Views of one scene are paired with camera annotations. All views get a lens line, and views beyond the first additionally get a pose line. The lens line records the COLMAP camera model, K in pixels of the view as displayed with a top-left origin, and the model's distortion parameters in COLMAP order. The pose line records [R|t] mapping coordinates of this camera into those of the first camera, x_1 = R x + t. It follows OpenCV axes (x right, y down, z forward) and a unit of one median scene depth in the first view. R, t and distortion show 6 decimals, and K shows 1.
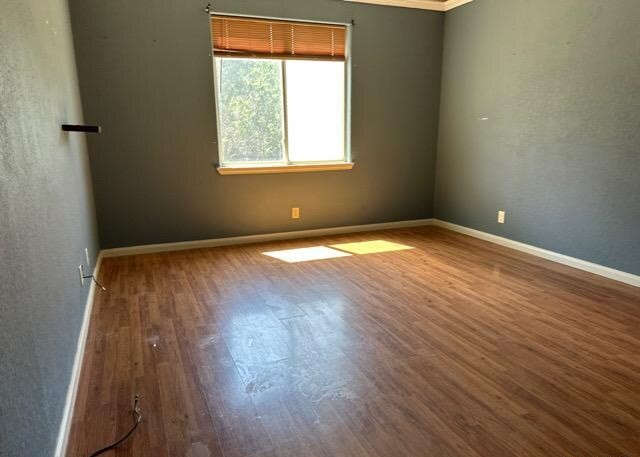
lens RADIAL K [[475.0, 0, 317.9], [0, 475.0, 232.8], [0, 0, 1]] dist [0.082712, -0.070452]
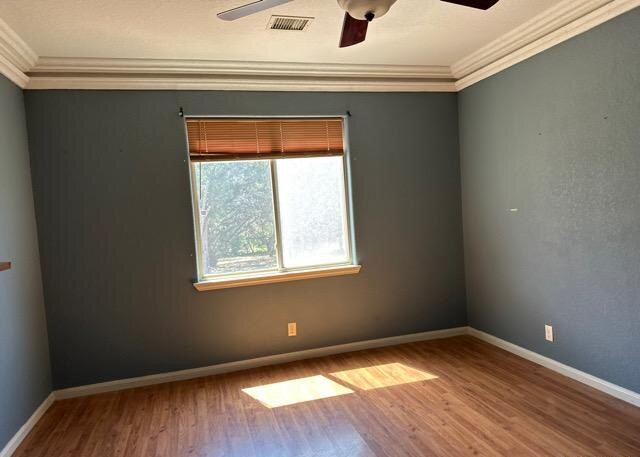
lens RADIAL K [[475.0, 0, 317.3], [0, 475.0, 224.9], [0, 0, 1]] dist [0.082712, -0.070452]
pose [[0.993244, -0.048115, -0.105596, 0.103954], [0.028469, 0.983215, -0.180217, -0.078145], [0.112495, 0.175993, 0.977942, 0.165241]]
